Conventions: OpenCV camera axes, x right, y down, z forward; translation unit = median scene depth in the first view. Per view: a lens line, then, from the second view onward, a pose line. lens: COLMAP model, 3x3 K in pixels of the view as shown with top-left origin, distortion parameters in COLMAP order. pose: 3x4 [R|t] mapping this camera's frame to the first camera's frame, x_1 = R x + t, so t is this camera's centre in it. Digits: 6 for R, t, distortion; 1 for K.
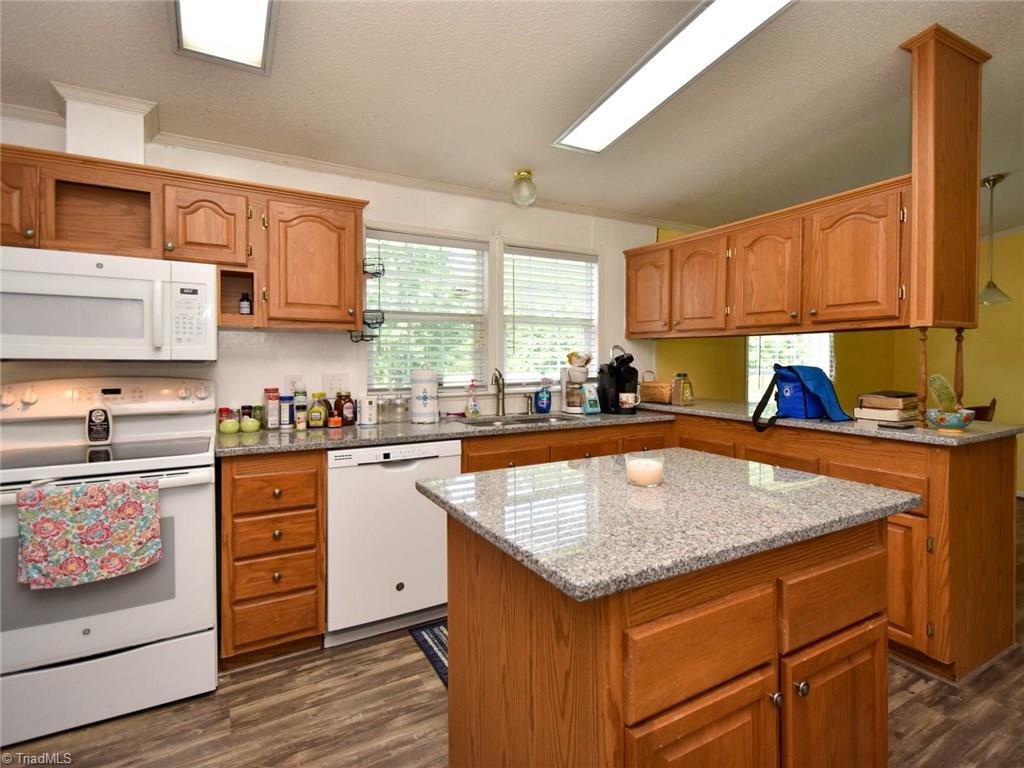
lens RADIAL K [[520.1, 0, 523.1], [0, 520.1, 362.7], [0, 0, 1]] dist [0.001849, -0.000561]
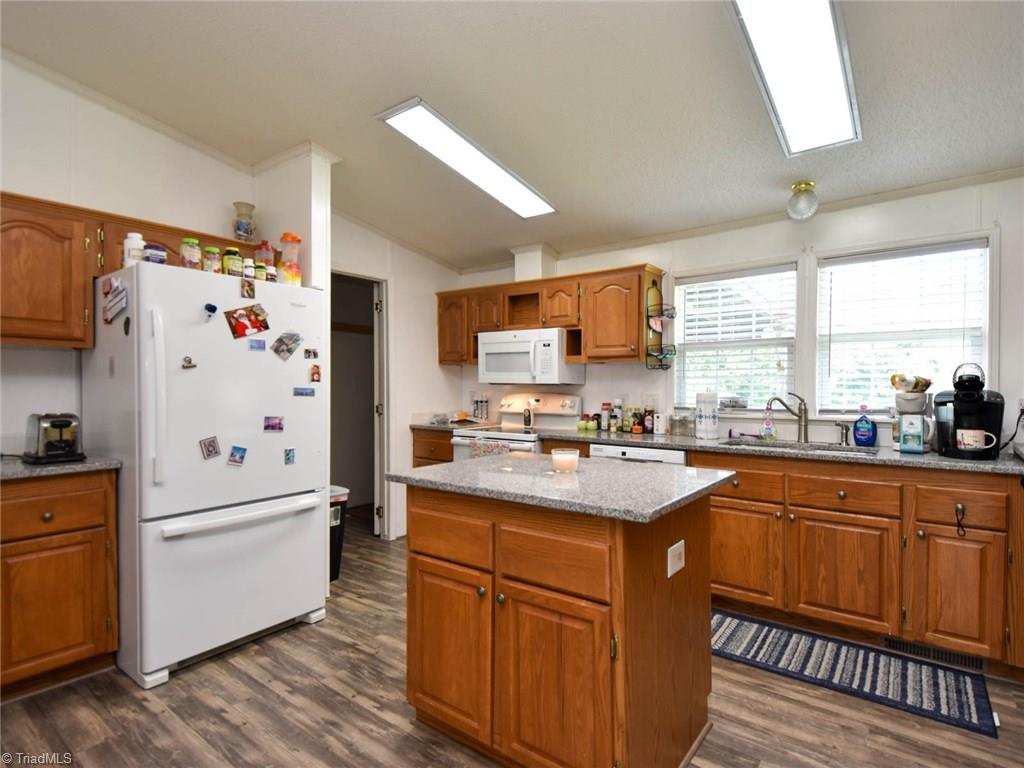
lens RADIAL K [[516.5, 0, 512.0], [0, 516.5, 384.0], [0, 0, 1]] dist [0.032716, -0.000156]
pose [[0.384744, -0.002416, -0.923020, 0.812156], [-0.006474, 0.999965, -0.005316, 0.004342], [0.923001, 0.008020, 0.384715, 0.185029]]
